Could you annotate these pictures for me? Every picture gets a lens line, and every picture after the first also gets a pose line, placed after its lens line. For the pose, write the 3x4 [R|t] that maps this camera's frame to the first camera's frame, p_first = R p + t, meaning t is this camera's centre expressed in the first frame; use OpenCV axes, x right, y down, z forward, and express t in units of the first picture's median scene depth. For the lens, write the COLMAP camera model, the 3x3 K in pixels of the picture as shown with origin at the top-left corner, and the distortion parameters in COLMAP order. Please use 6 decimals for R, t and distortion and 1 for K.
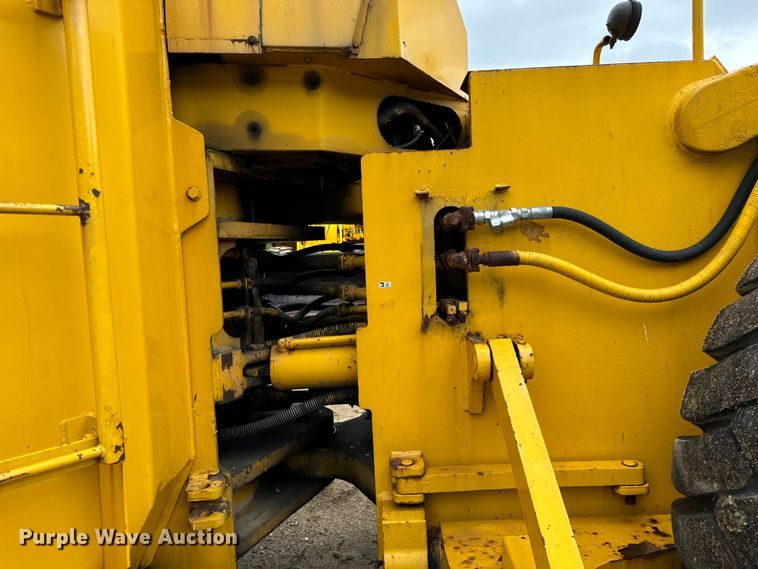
lens RADIAL K [[528.5, 0, 373.9], [0, 528.5, 290.3], [0, 0, 1]] dist [0.014135, -0.023029]
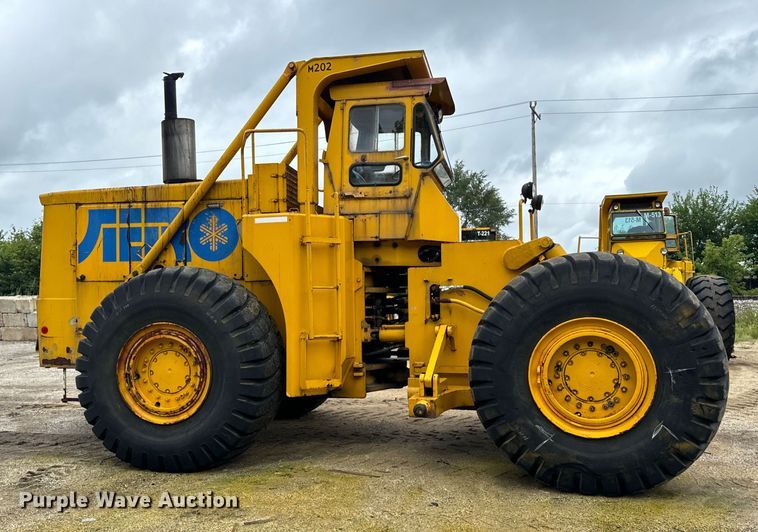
lens RADIAL K [[687.1, 0, 412.2], [0, 687.1, 272.0], [0, 0, 1]] dist [0.002725, 0.000000]
pose [[0.971267, 0.013760, -0.237594, 1.023045], [-0.040651, 0.993248, -0.108653, 0.229678], [0.234495, 0.115190, 0.965269, -3.128870]]
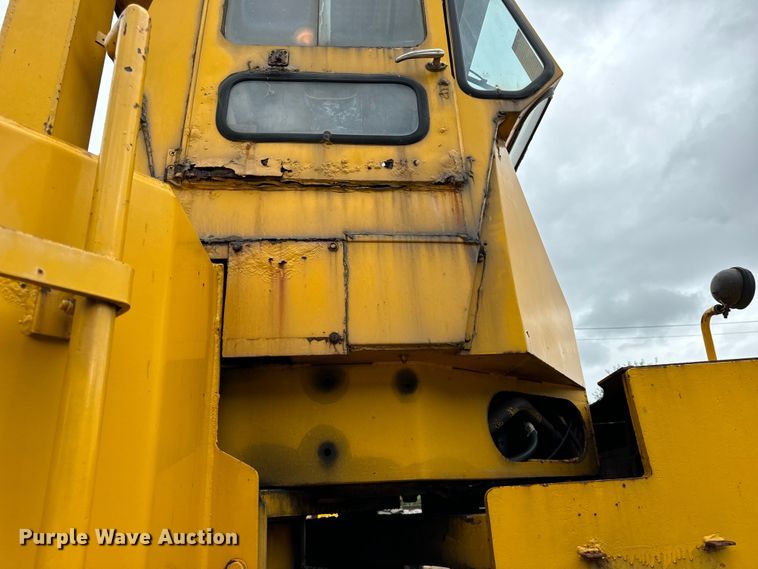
lens RADIAL K [[528.5, 0, 380.5], [0, 528.5, 280.3], [0, 0, 1]] dist [0.014135, -0.023029]
pose [[0.999589, -0.026237, -0.011573, -0.145811], [0.018219, 0.892722, -0.450240, -0.195258], [0.022144, 0.449844, 0.892832, 0.279025]]
